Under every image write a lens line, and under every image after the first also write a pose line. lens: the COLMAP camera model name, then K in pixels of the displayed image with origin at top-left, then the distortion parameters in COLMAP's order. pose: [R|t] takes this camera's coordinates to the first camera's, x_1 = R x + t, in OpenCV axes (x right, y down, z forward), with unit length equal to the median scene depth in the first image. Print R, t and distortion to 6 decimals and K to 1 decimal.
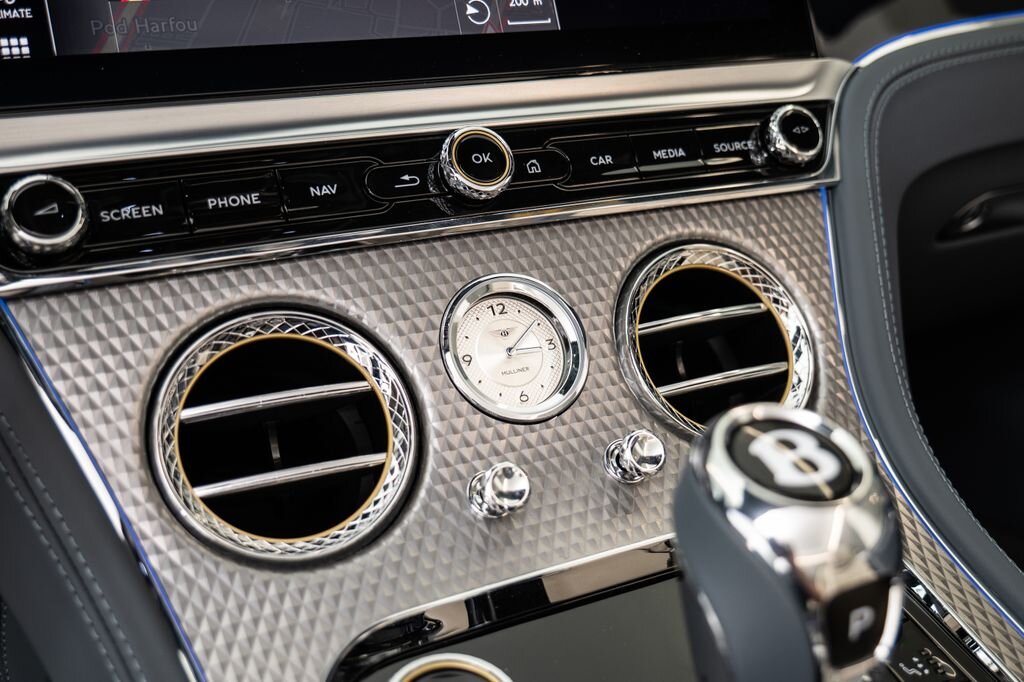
lens RADIAL K [[1172.6, 0, 521.1], [0, 1172.6, 342.9], [0, 0, 1]] dist [0.022508, 0.000000]
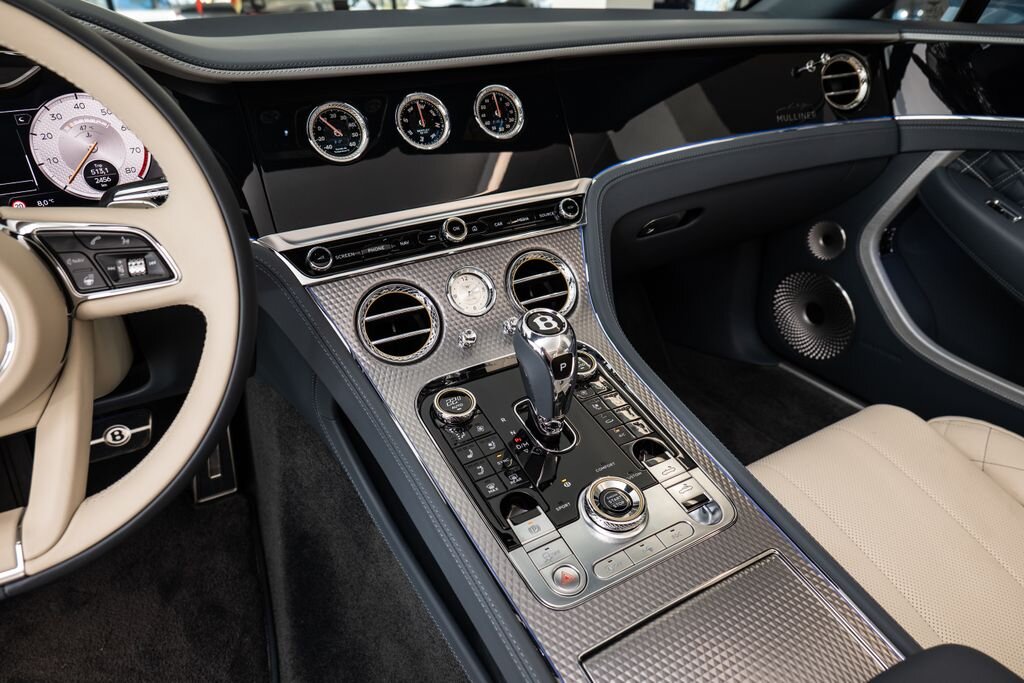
lens RADIAL K [[635.4, 0, 501.0], [0, 635.4, 348.1], [0, 0, 1]] dist [-0.026192, 0.010498]
pose [[0.998773, -0.049444, -0.002728, 0.069583], [0.049410, 0.991408, 0.121118, -0.046113], [-0.003284, -0.121104, 0.992634, -0.641044]]
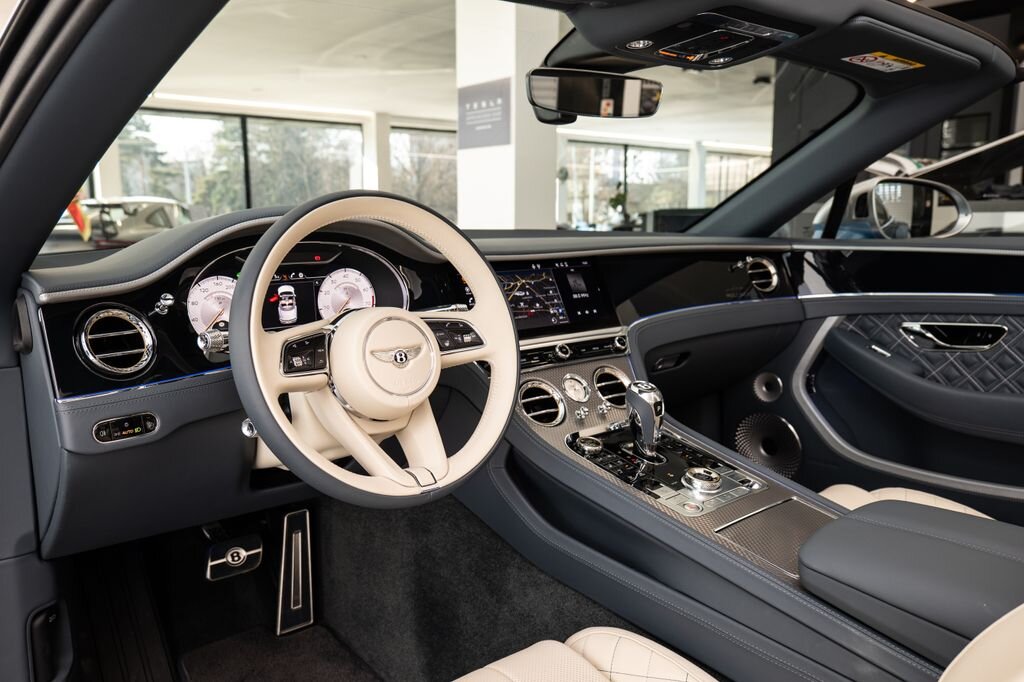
lens RADIAL K [[784.4, 0, 496.2], [0, 784.4, 357.7], [0, 0, 1]] dist [0.006611, -0.002454]
pose [[0.978467, -0.068124, 0.194835, -0.932414], [0.109158, 0.971943, -0.208355, 0.510536], [-0.175174, 0.225137, 0.958451, -2.009201]]
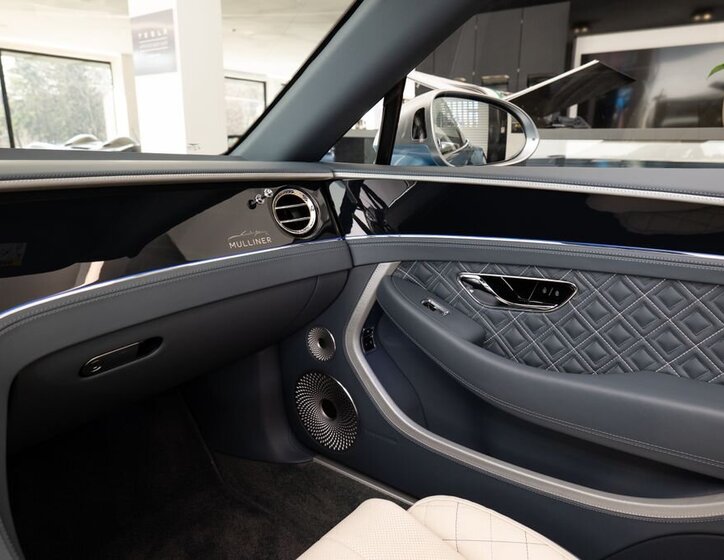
lens RADIAL K [[535.6, 0, 386.0], [0, 535.6, 289.0], [0, 0, 1]] dist [-0.013777, 0.000124]
pose [[0.895568, -0.128242, 0.426042, 0.716412], [0.179952, 0.980147, -0.083239, -0.096867], [-0.406909, 0.151213, 0.900866, -0.367900]]
